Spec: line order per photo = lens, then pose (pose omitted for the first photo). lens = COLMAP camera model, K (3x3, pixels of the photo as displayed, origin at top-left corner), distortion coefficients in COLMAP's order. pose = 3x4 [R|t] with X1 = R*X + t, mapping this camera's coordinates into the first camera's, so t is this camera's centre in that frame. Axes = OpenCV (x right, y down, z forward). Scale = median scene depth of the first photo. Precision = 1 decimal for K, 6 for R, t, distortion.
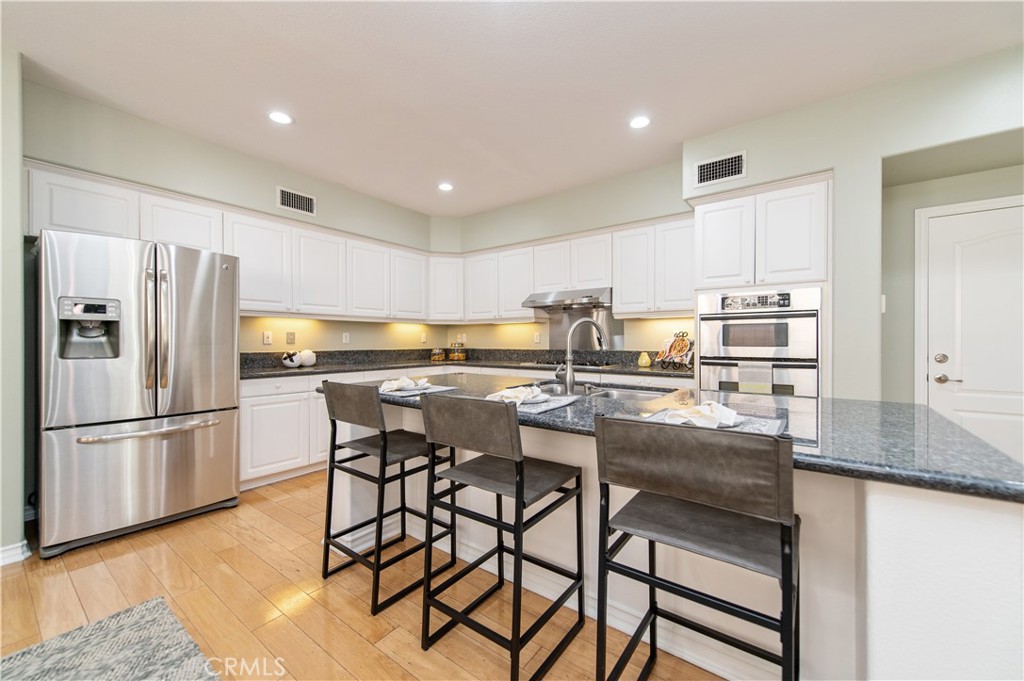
lens RADIAL K [[400.5, 0, 511.5], [0, 400.5, 344.4], [0, 0, 1]] dist [0.009999, -0.002879]
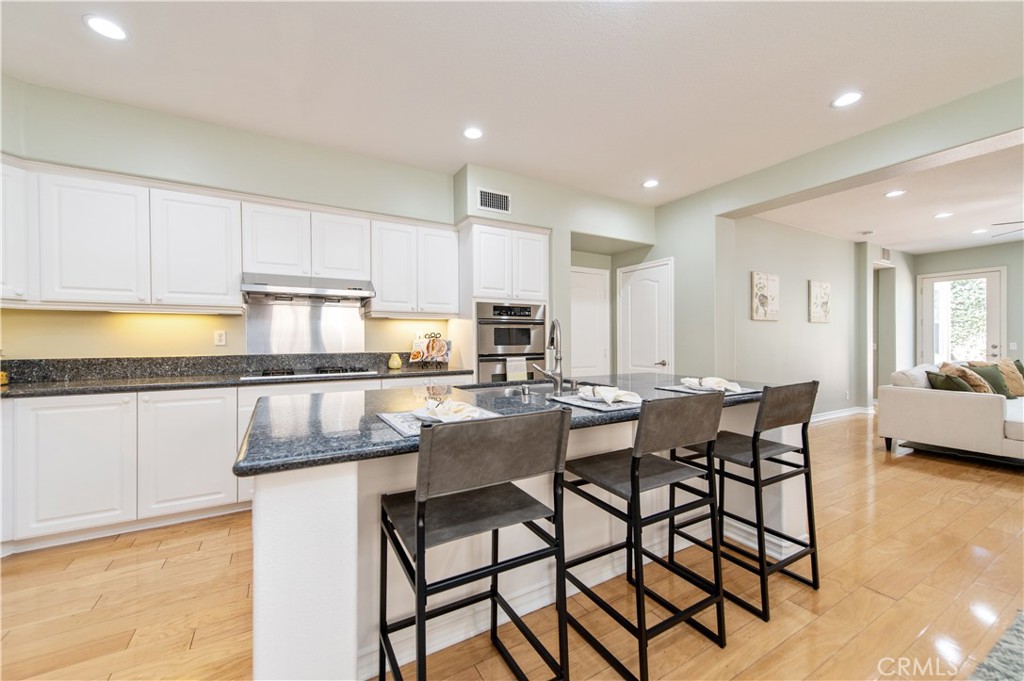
lens RADIAL K [[400.5, 0, 507.5], [0, 400.5, 339.7], [0, 0, 1]] dist [0.009999, -0.002879]
pose [[0.380606, 0.002727, 0.924733, -0.480550], [0.015642, 0.999834, -0.009386, -0.000615], [-0.924605, 0.018037, 0.380500, 0.409683]]
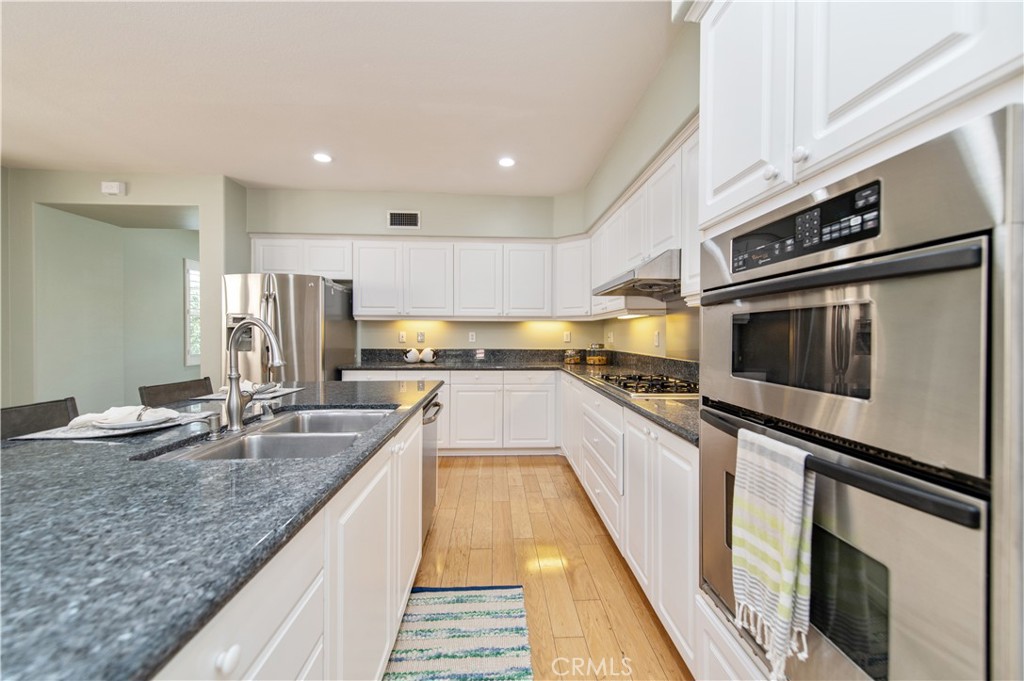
lens RADIAL K [[400.5, 0, 505.8], [0, 400.5, 337.5], [0, 0, 1]] dist [0.009999, -0.002879]
pose [[0.632177, 0.009510, -0.774766, 0.555981], [-0.012068, 0.999924, 0.002426, -0.022695], [0.774730, 0.007816, 0.632244, 0.508277]]
